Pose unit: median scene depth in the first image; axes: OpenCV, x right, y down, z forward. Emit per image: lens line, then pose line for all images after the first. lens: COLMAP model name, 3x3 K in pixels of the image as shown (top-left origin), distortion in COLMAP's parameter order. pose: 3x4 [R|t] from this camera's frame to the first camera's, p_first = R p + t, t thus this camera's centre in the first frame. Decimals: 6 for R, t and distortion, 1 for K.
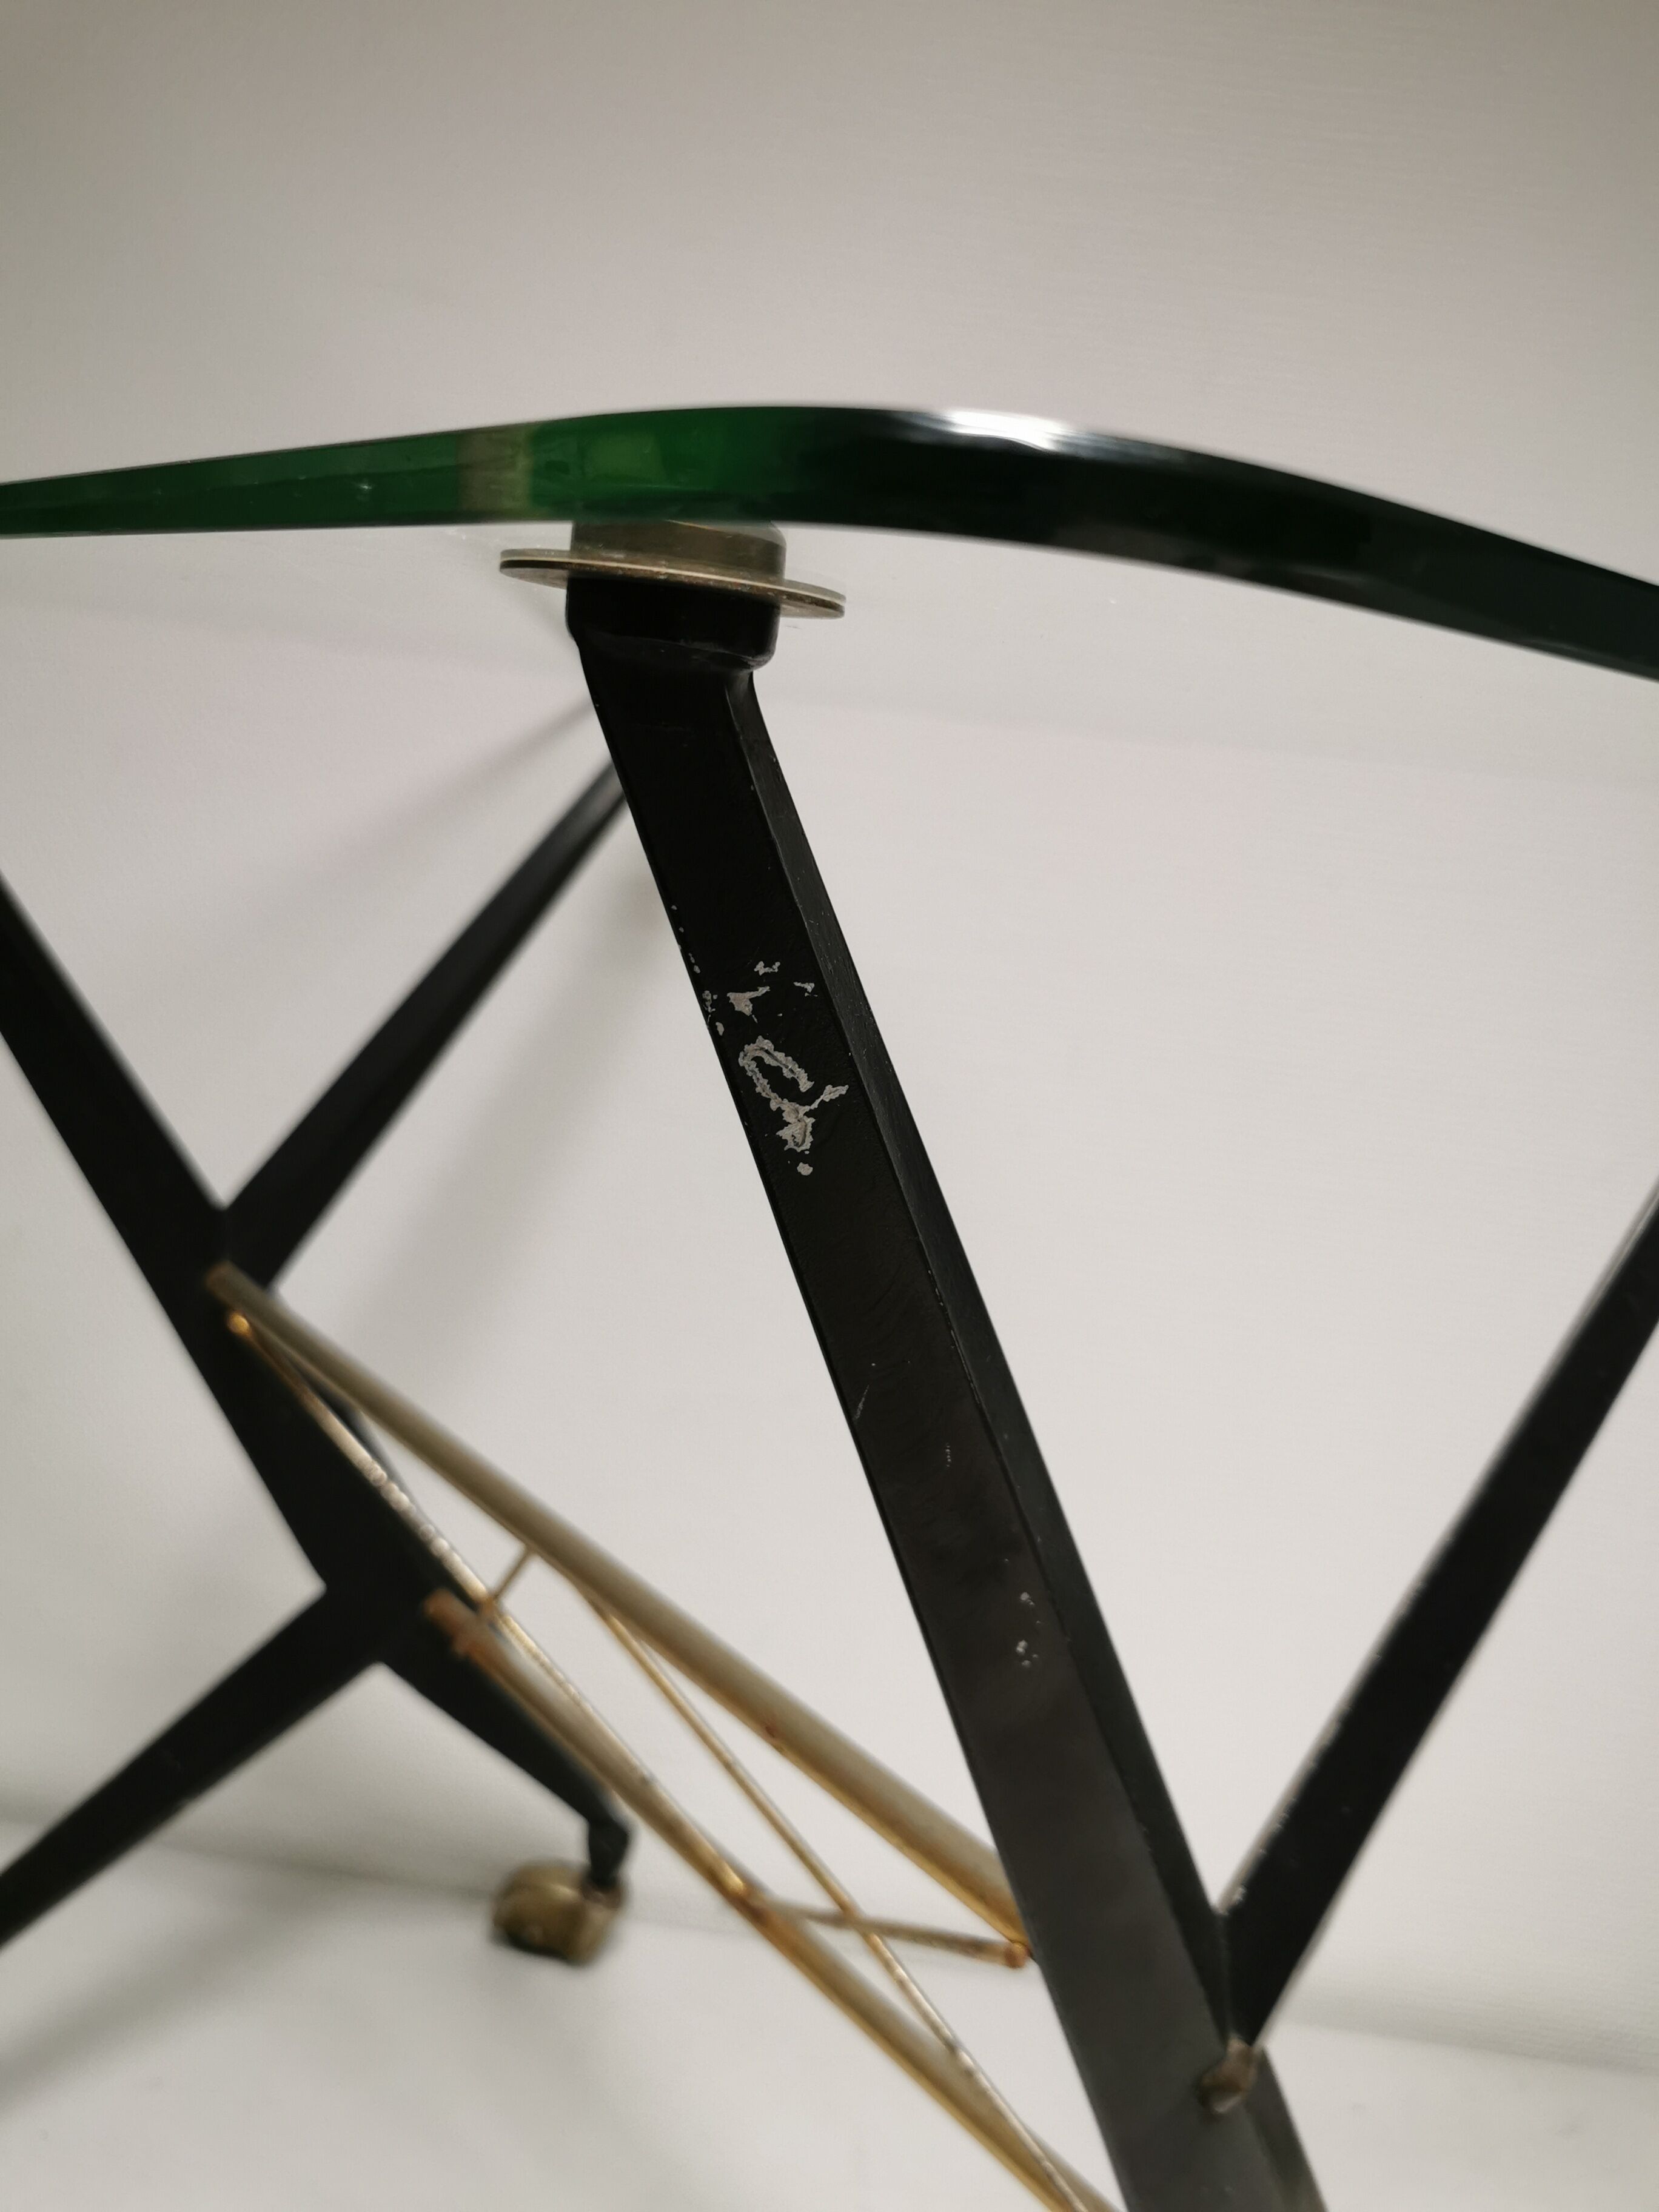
lens RADIAL K [[1735.3, 0, 829.5], [0, 1735.3, 1106.0], [0, 0, 1]] dist [0.027987, -0.005291]
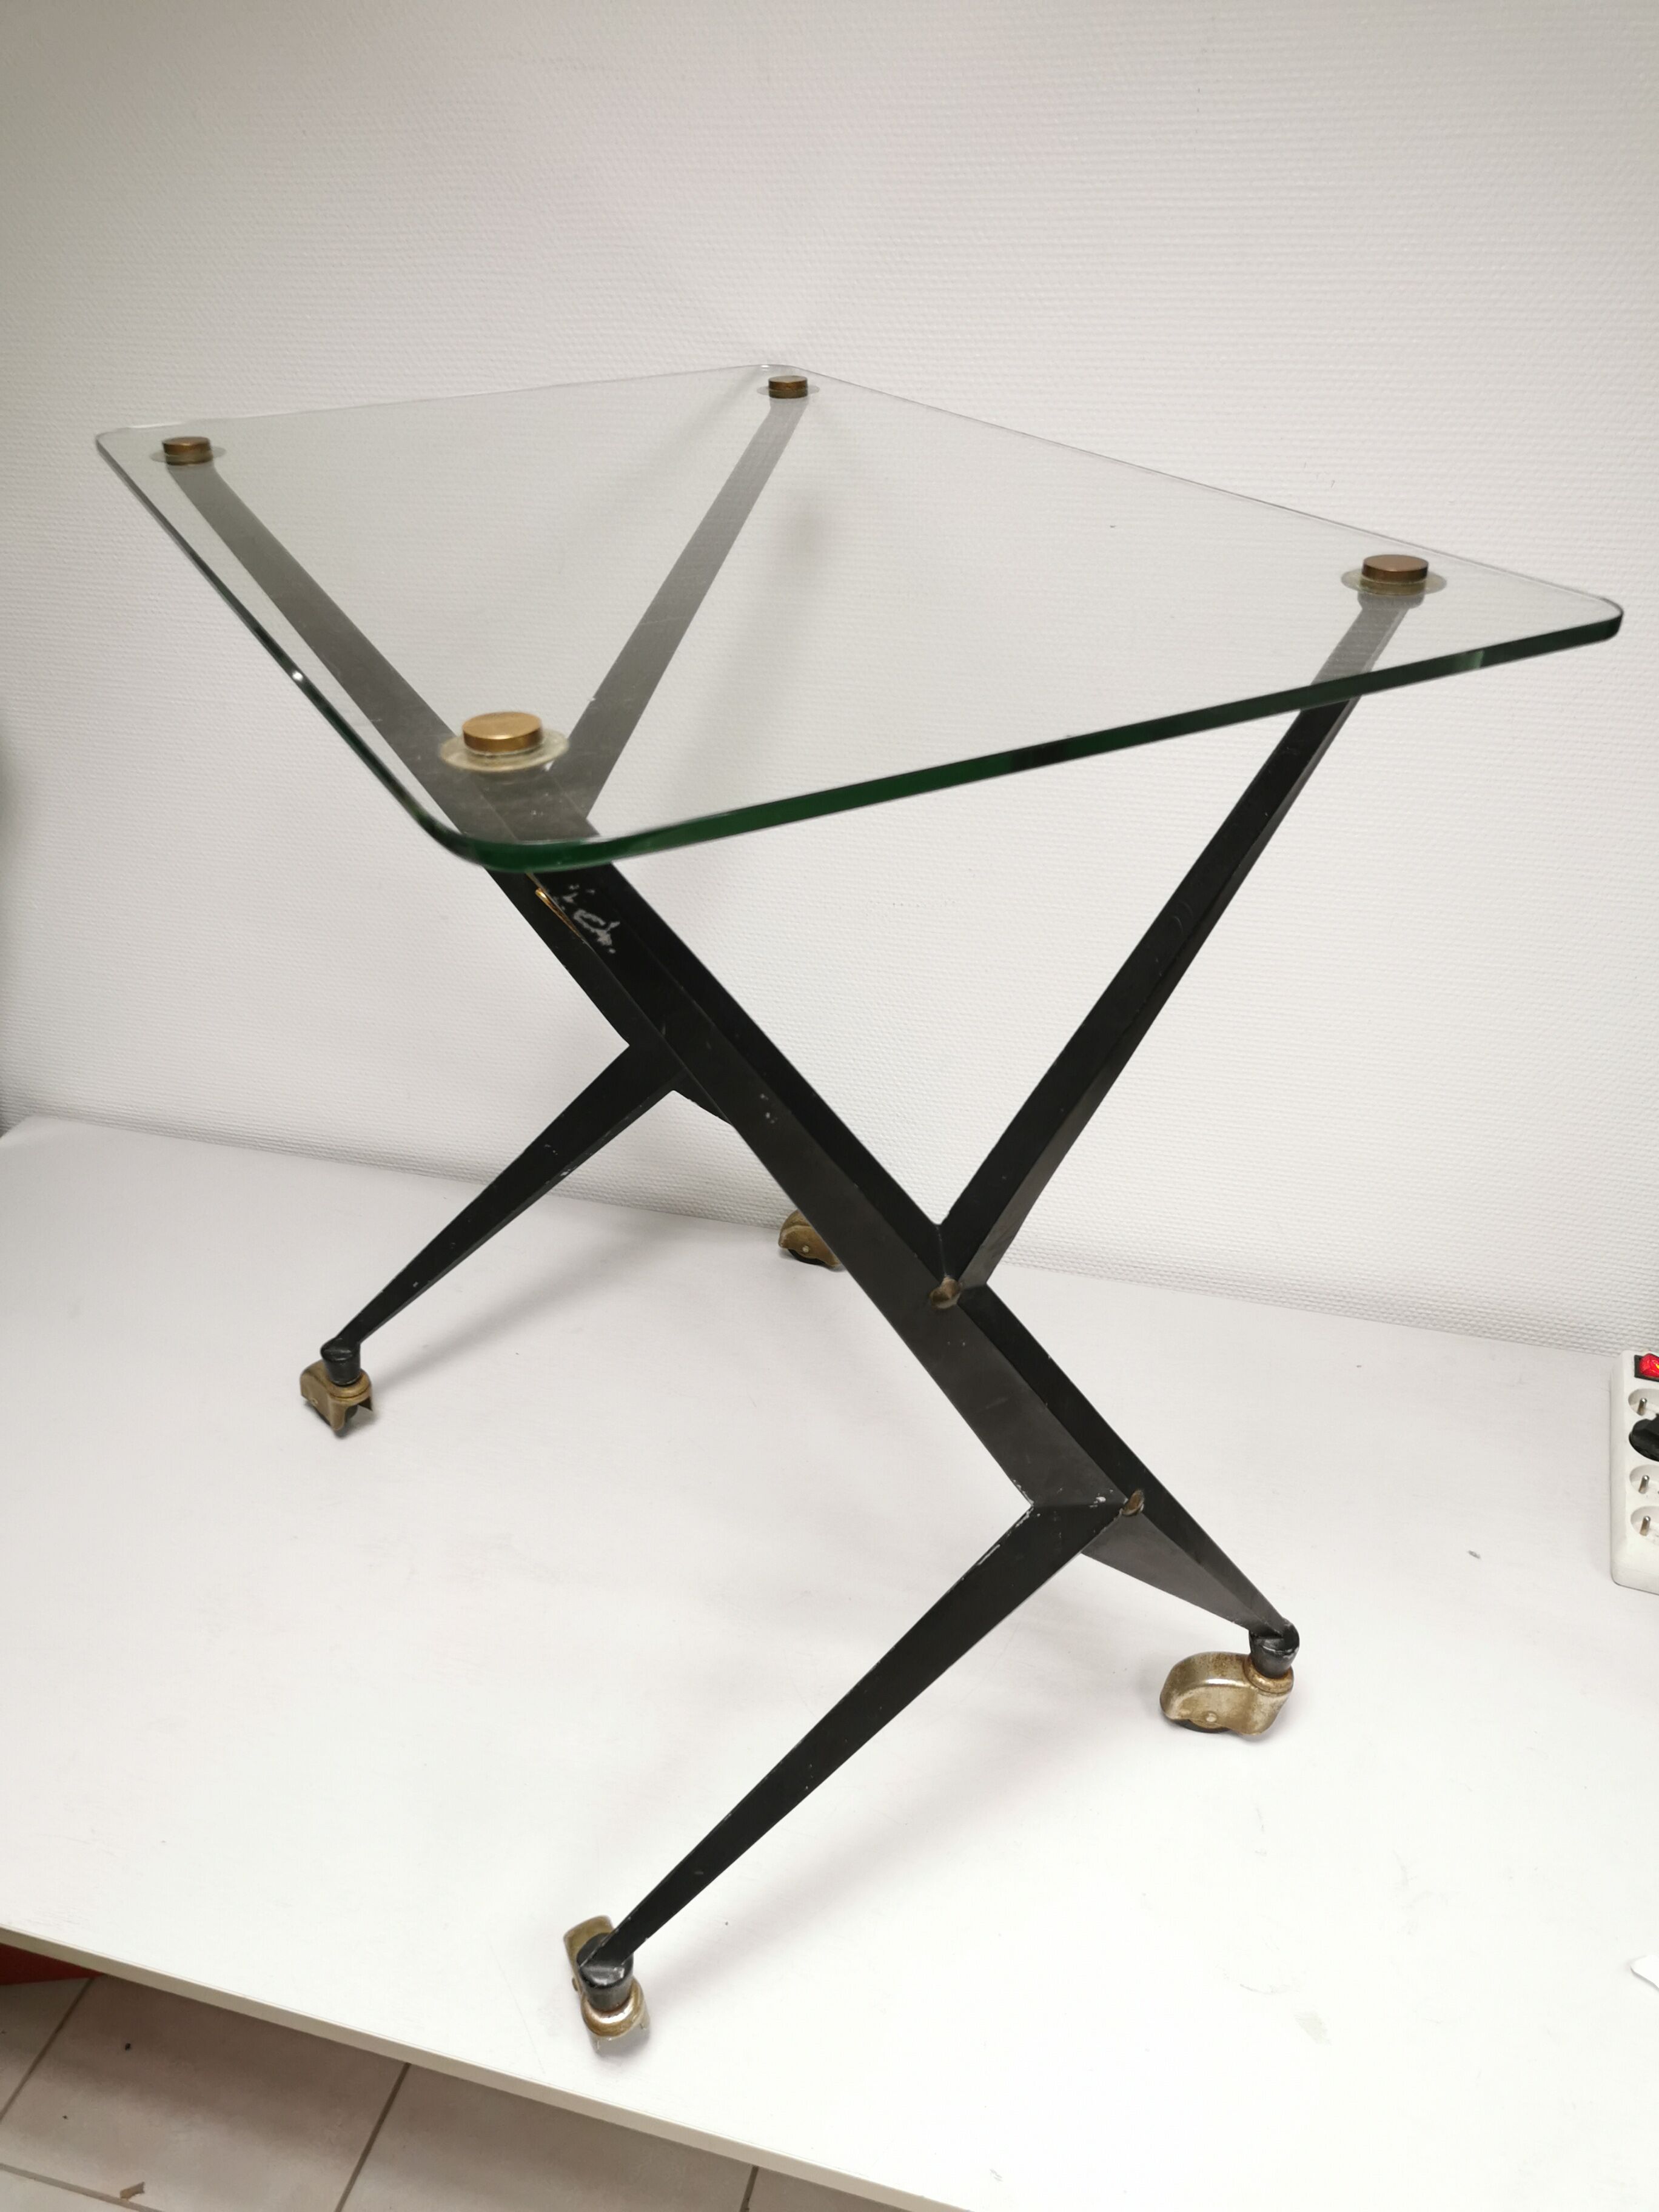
lens RADIAL K [[1716.1, 0, 829.5], [0, 1716.1, 1106.0], [0, 0, 1]] dist [0.054435, -0.046814]
pose [[0.969019, -0.010668, -0.246757, 0.933454], [0.093325, 0.940815, 0.325817, -0.552789], [0.228677, -0.338751, 0.912663, -1.344636]]
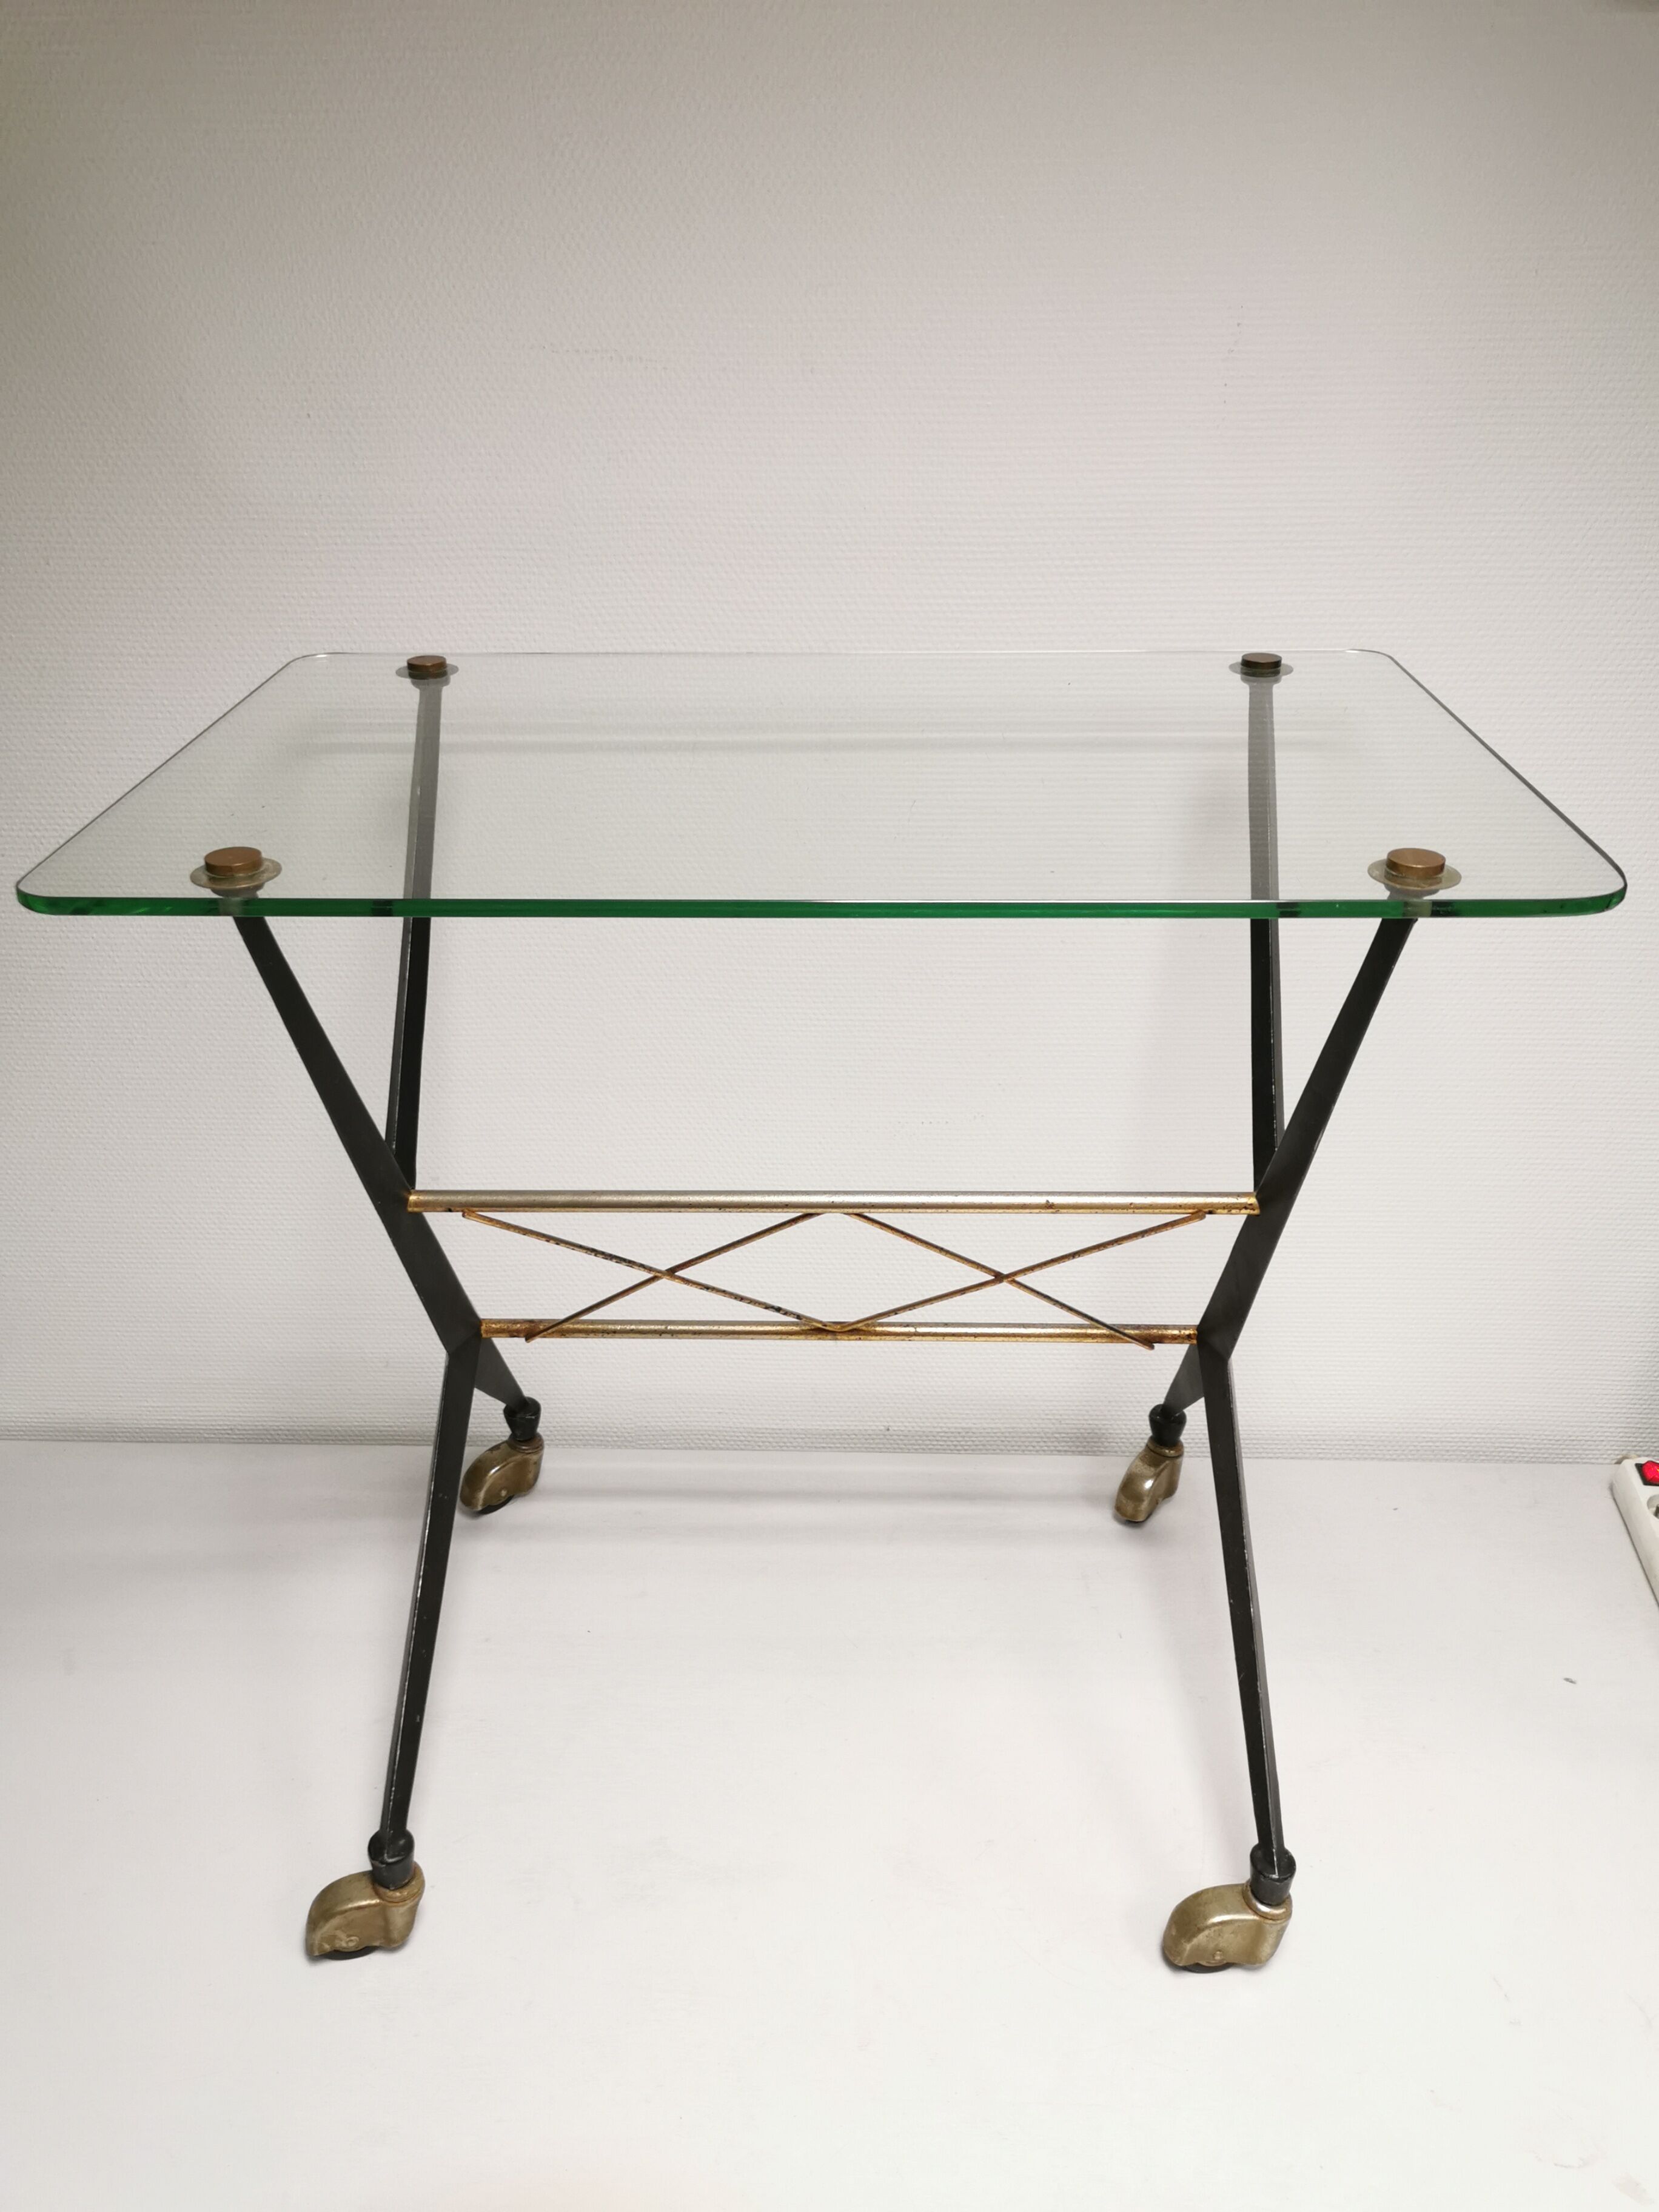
lens RADIAL K [[1716.1, 0, 829.5], [0, 1716.1, 1106.0], [0, 0, 1]] dist [0.054435, -0.046814]
pose [[0.991215, -0.130135, -0.023601, -0.463143], [0.131292, 0.946669, 0.294246, -1.121701], [-0.015949, -0.294760, 0.955438, -1.380821]]
